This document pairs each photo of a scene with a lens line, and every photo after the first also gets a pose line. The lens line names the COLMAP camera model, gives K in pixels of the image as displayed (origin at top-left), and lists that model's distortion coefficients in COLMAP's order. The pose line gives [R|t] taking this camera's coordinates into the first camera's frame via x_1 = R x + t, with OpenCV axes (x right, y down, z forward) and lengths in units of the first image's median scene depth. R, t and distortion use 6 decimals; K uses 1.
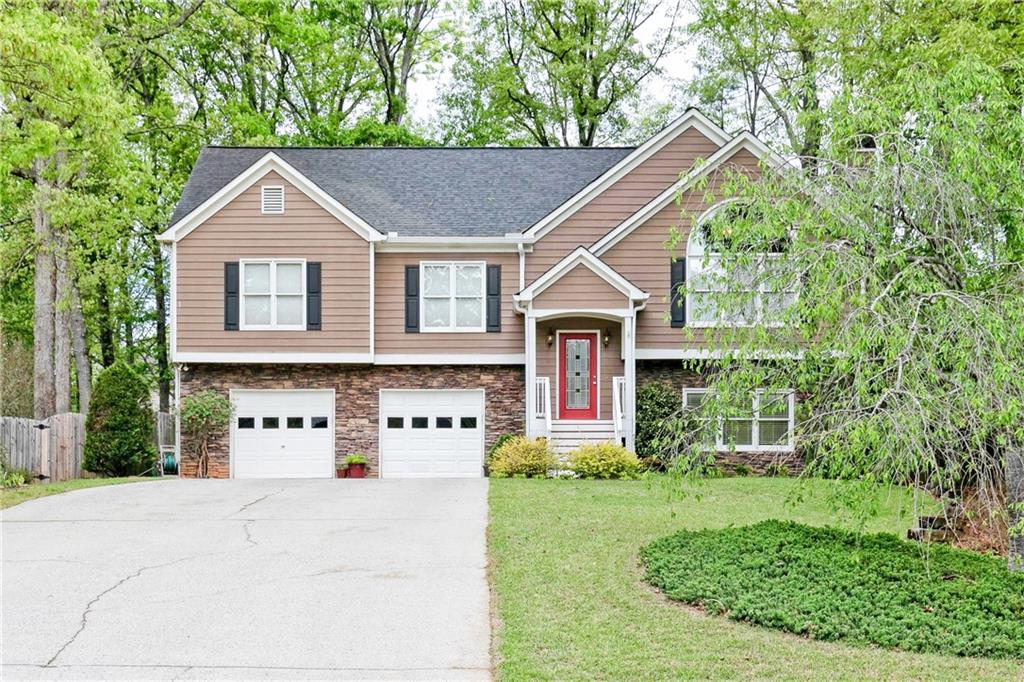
lens RADIAL K [[927.1, 0, 514.3], [0, 927.1, 341.7], [0, 0, 1]] dist [-0.016169, -0.002319]
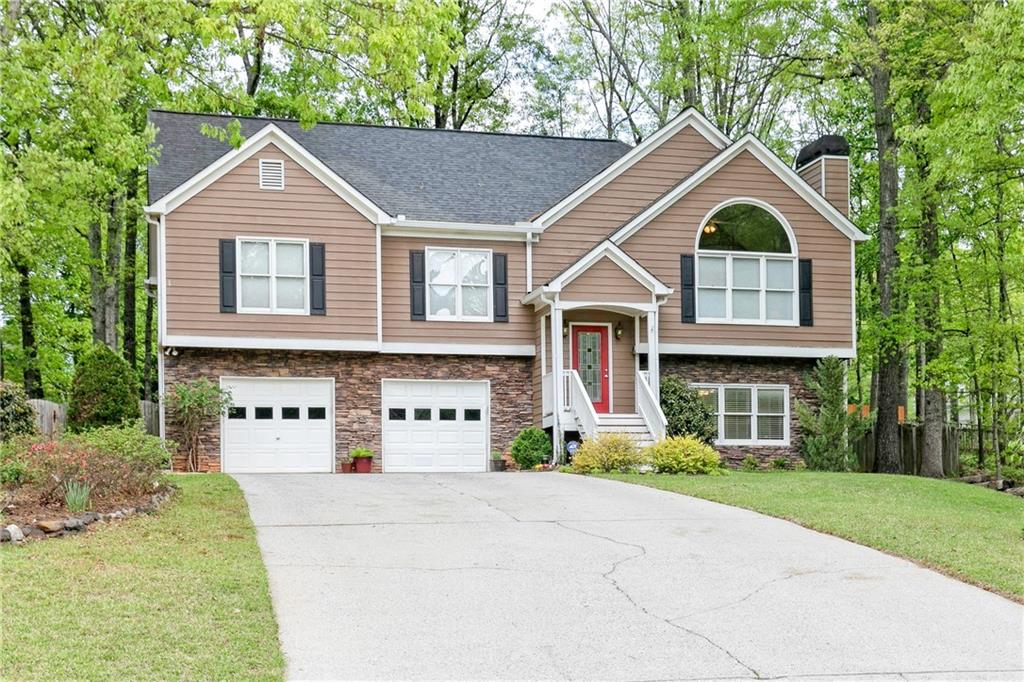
lens RADIAL K [[954.7, 0, 498.3], [0, 954.7, 315.3], [0, 0, 1]] dist [-0.021883, 0.000000]
pose [[0.982989, 0.027992, 0.181517, -0.210672], [-0.025702, 0.999558, -0.014952, -0.002569], [-0.181855, 0.010032, 0.983274, 0.011996]]
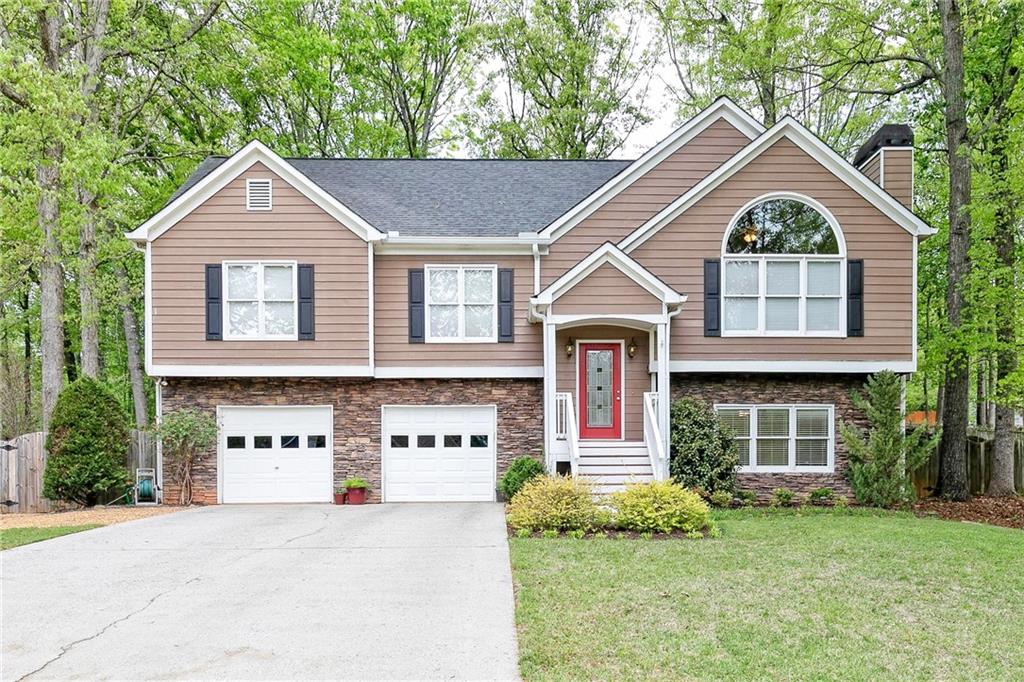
lens RADIAL K [[690.7, 0, 525.0], [0, 690.7, 409.8], [0, 0, 1]] dist [-0.007793, -0.001492]
pose [[0.999866, -0.001927, 0.016278, -0.015096], [0.000749, 0.997397, 0.072106, 0.006681], [-0.016375, -0.072084, 0.997264, 0.321159]]
